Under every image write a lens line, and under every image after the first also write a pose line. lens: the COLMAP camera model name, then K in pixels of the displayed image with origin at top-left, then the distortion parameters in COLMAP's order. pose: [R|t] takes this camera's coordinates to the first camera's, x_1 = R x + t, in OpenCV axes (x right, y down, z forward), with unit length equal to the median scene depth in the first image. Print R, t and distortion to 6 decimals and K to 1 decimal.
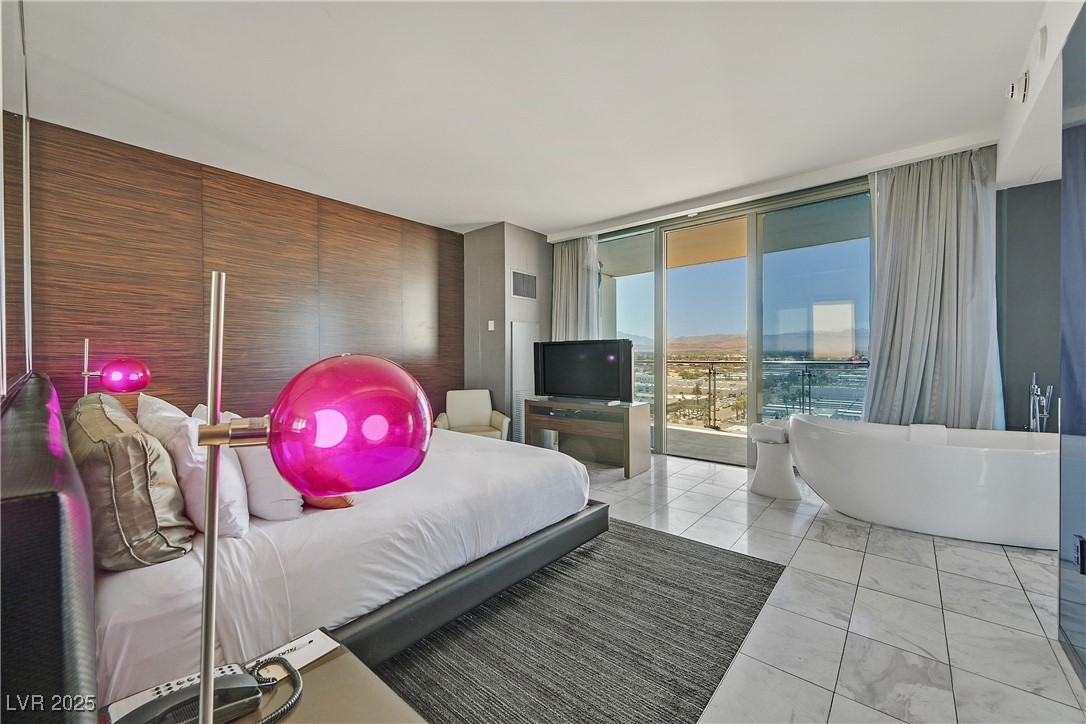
lens RADIAL K [[433.1, 0, 541.6], [0, 433.1, 357.2], [0, 0, 1]] dist [0.001142, 0.000231]
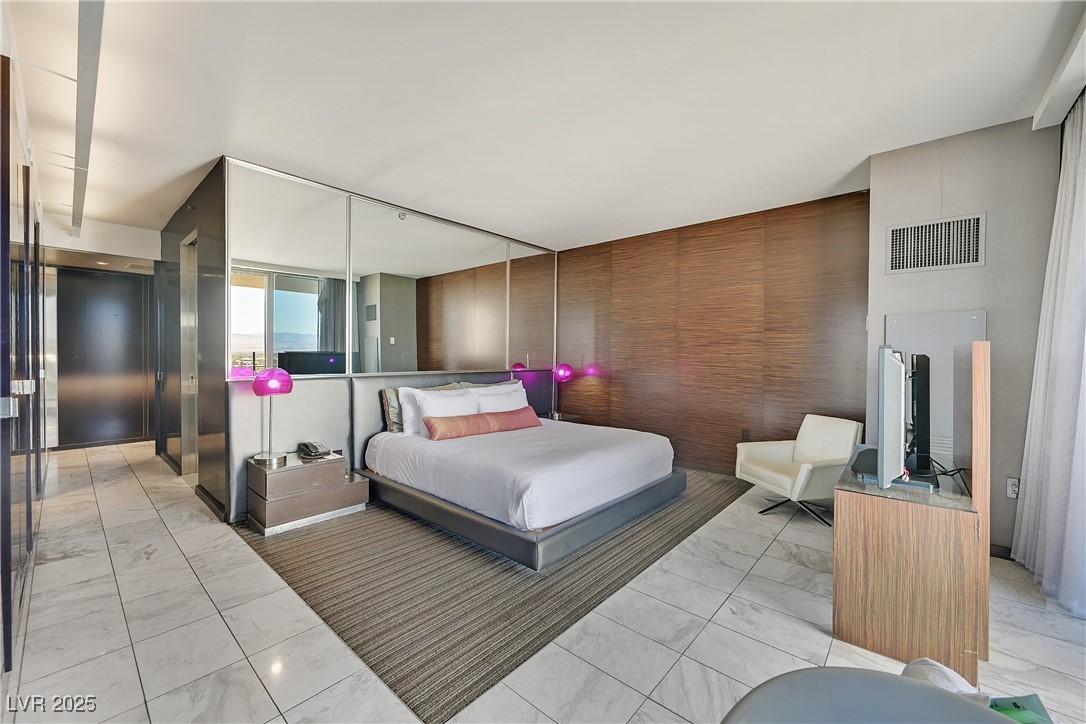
lens RADIAL K [[433.1, 0, 541.6], [0, 433.1, 357.2], [0, 0, 1]] dist [0.001142, 0.000231]
pose [[-0.027057, 0.008909, -0.999594, 0.963605], [-0.010329, 0.999904, 0.009191, -0.043294], [0.999581, 0.010573, -0.026962, 0.959632]]
